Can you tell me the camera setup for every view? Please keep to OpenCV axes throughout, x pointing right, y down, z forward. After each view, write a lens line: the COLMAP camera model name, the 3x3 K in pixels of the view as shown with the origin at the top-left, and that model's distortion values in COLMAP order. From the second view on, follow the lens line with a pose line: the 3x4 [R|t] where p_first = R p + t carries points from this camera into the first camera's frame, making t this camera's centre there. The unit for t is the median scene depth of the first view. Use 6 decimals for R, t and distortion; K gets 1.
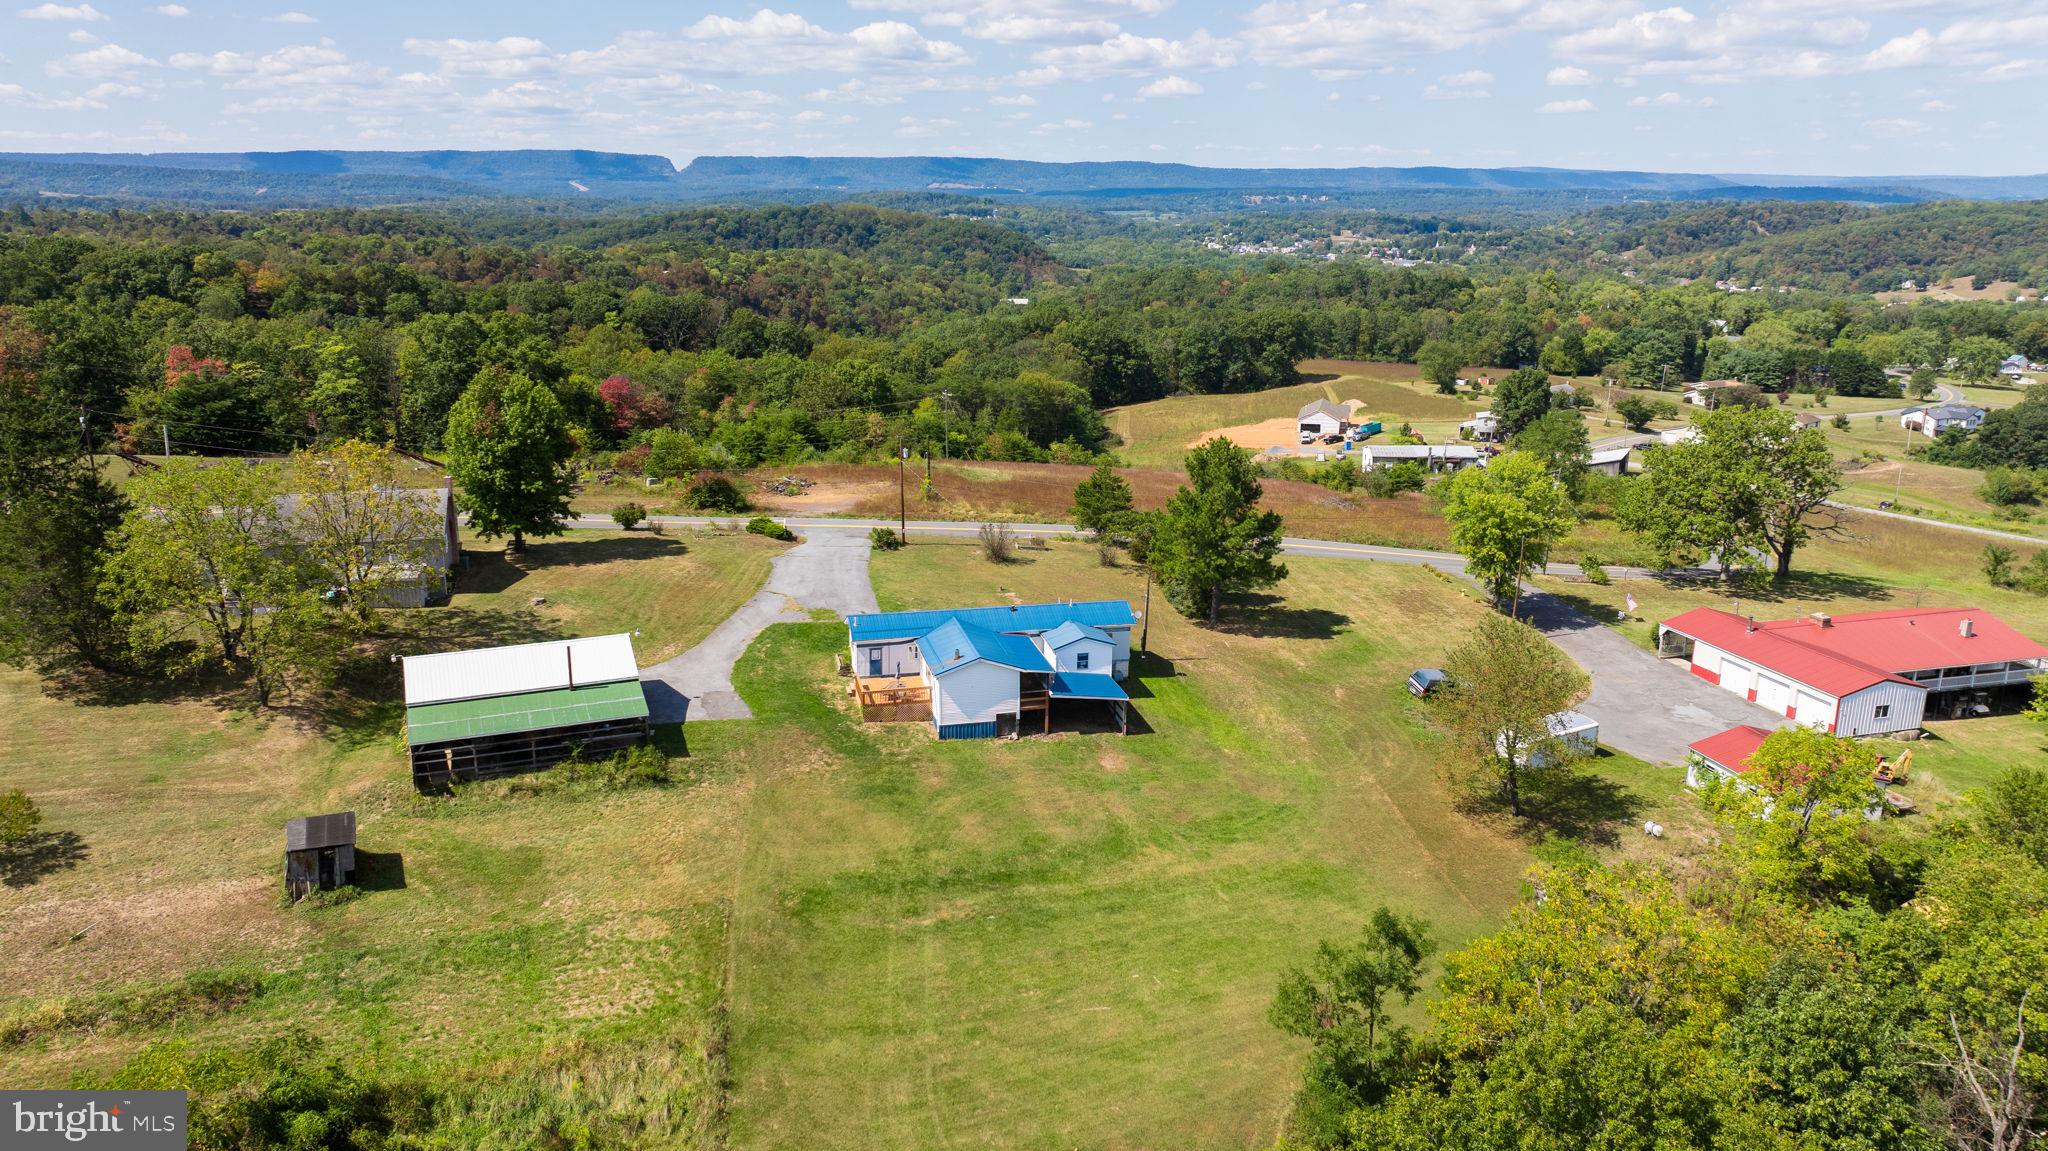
lens RADIAL K [[1440.4, 0, 1034.2], [0, 1440.4, 564.4], [0, 0, 1]] dist [-0.028492, 0.020380]
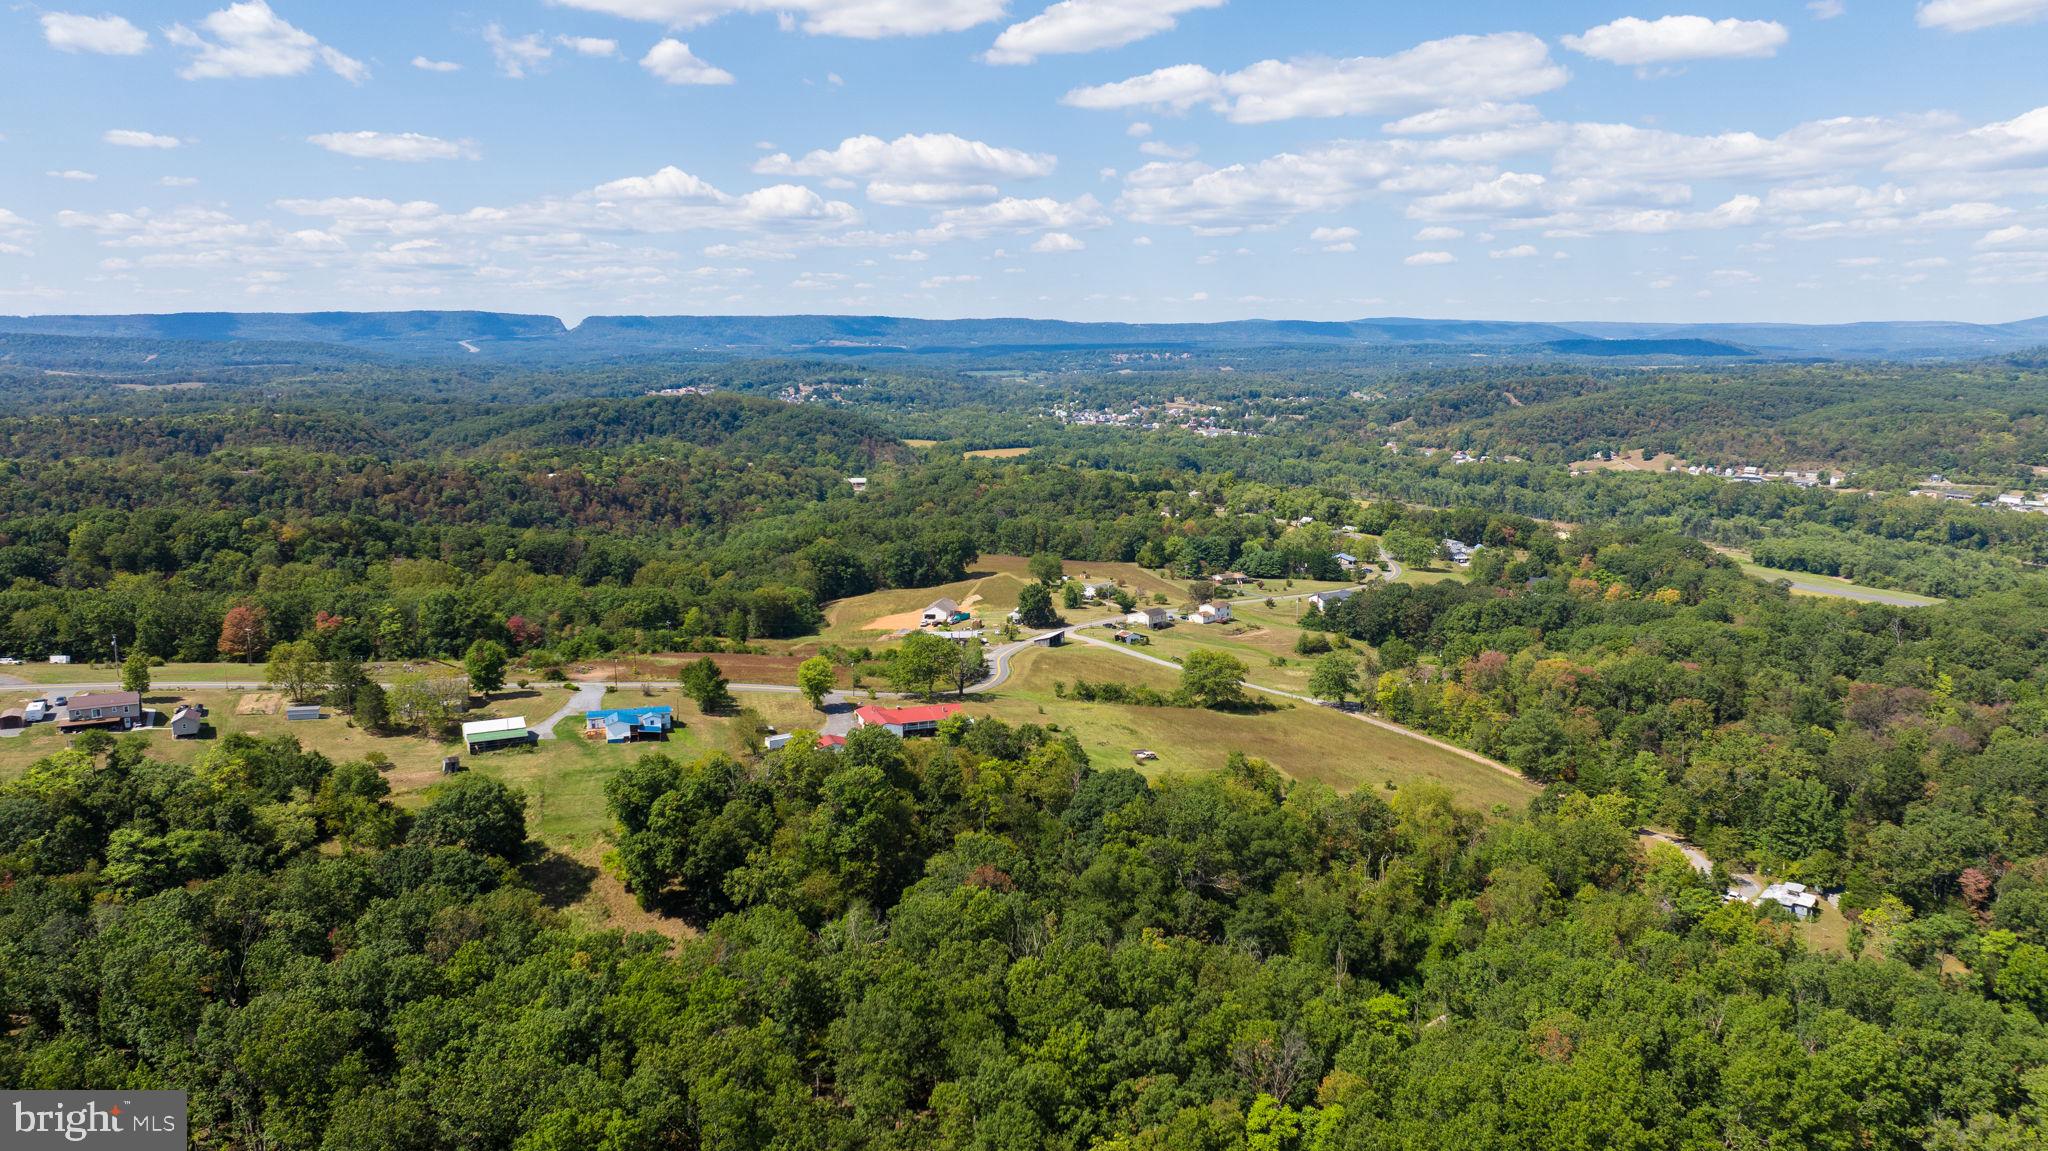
lens RADIAL K [[1440.4, 0, 1030.7], [0, 1440.4, 560.4], [0, 0, 1]] dist [-0.028492, 0.020380]
pose [[0.997392, -0.018247, 0.069829, 0.635748], [0.025254, 0.994584, -0.100818, 0.043609], [-0.067611, 0.102318, 0.992451, -2.307256]]
